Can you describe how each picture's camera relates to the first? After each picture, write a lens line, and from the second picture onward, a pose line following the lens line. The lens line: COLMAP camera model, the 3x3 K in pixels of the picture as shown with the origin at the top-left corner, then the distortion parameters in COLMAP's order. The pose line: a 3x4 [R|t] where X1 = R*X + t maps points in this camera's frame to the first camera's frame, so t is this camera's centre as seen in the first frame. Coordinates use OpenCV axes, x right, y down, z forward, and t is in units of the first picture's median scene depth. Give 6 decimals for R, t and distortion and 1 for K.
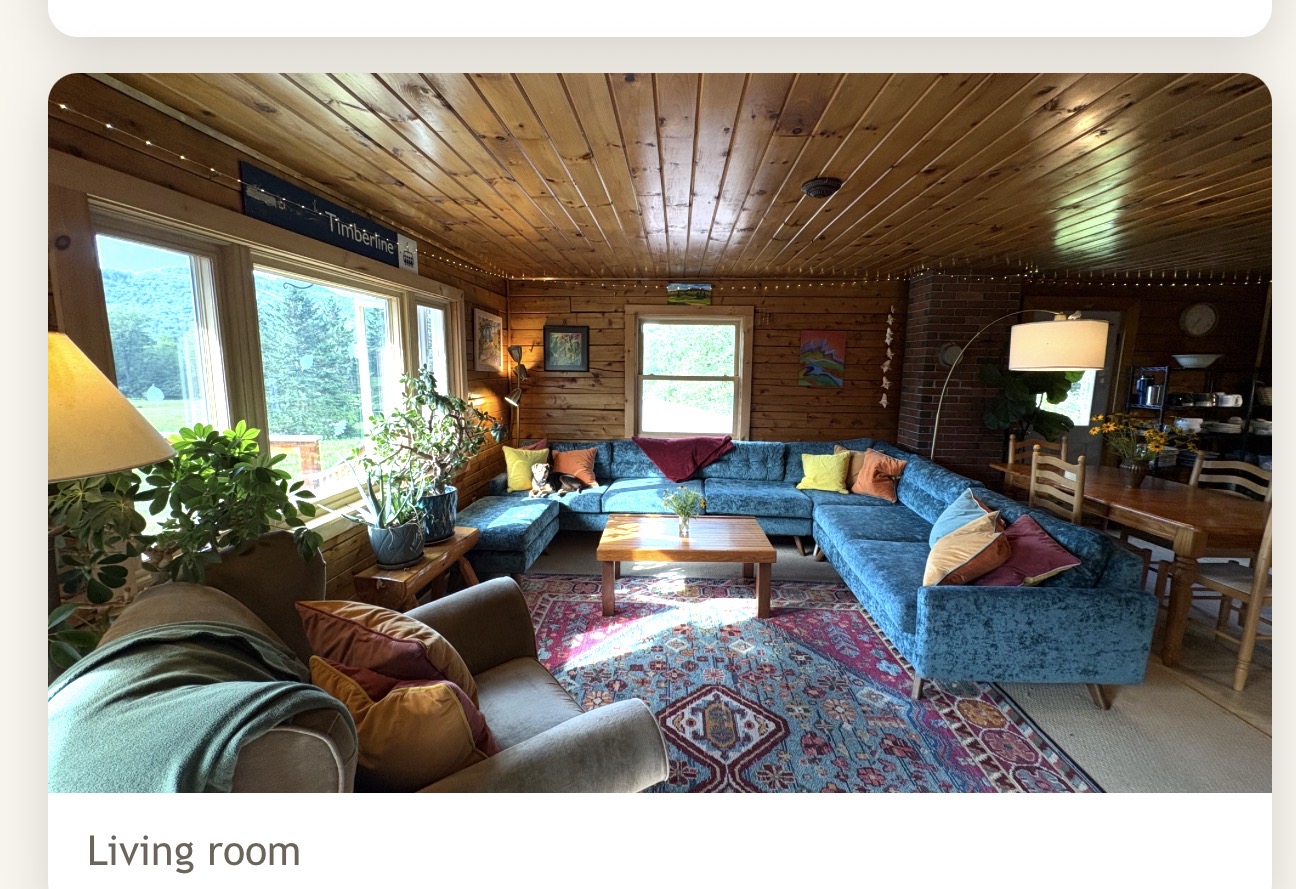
lens RADIAL K [[487.3, 0, 655.6], [0, 487.3, 435.1], [0, 0, 1]] dist [0.000989, 0.000328]
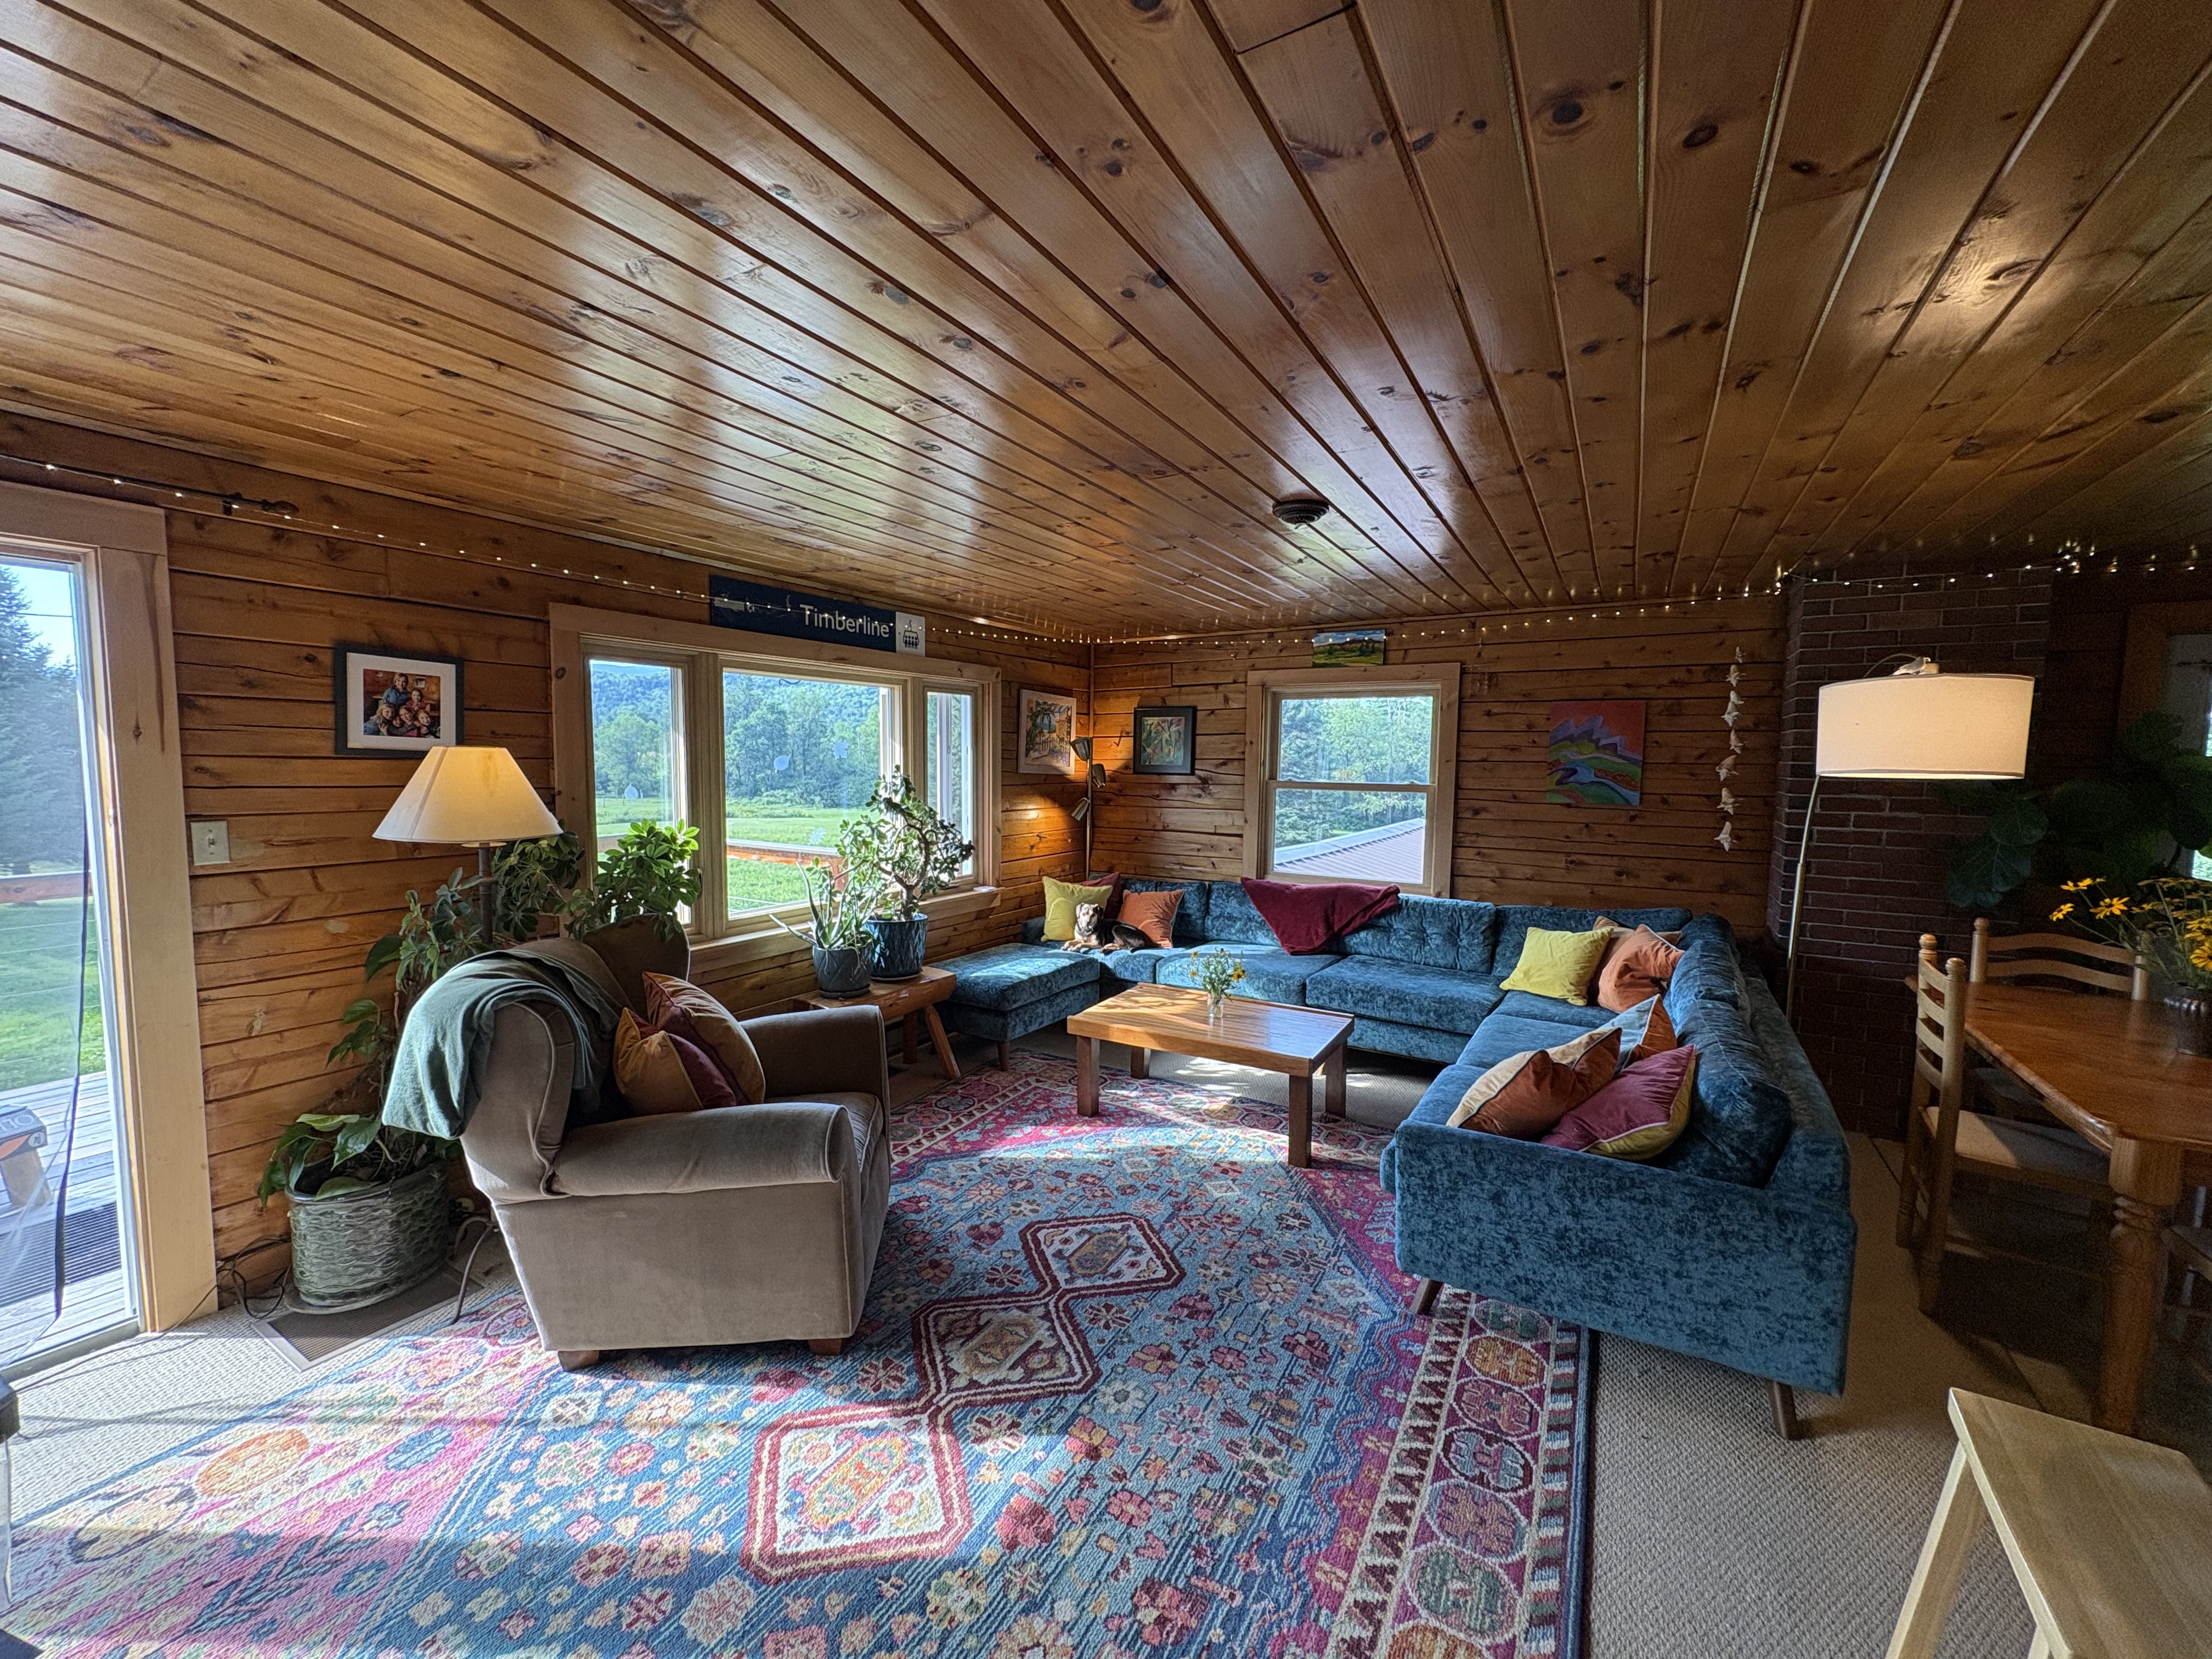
lens RADIAL K [[884.6, 0, 1099.9], [0, 884.6, 835.0], [0, 0, 1]] dist [0.000658, 0.000030]
pose [[0.873907, 0.038663, -0.484552, 0.405409], [-0.068067, 0.996744, -0.043228, 0.012337], [0.481303, 0.070760, 0.873693, -0.112213]]
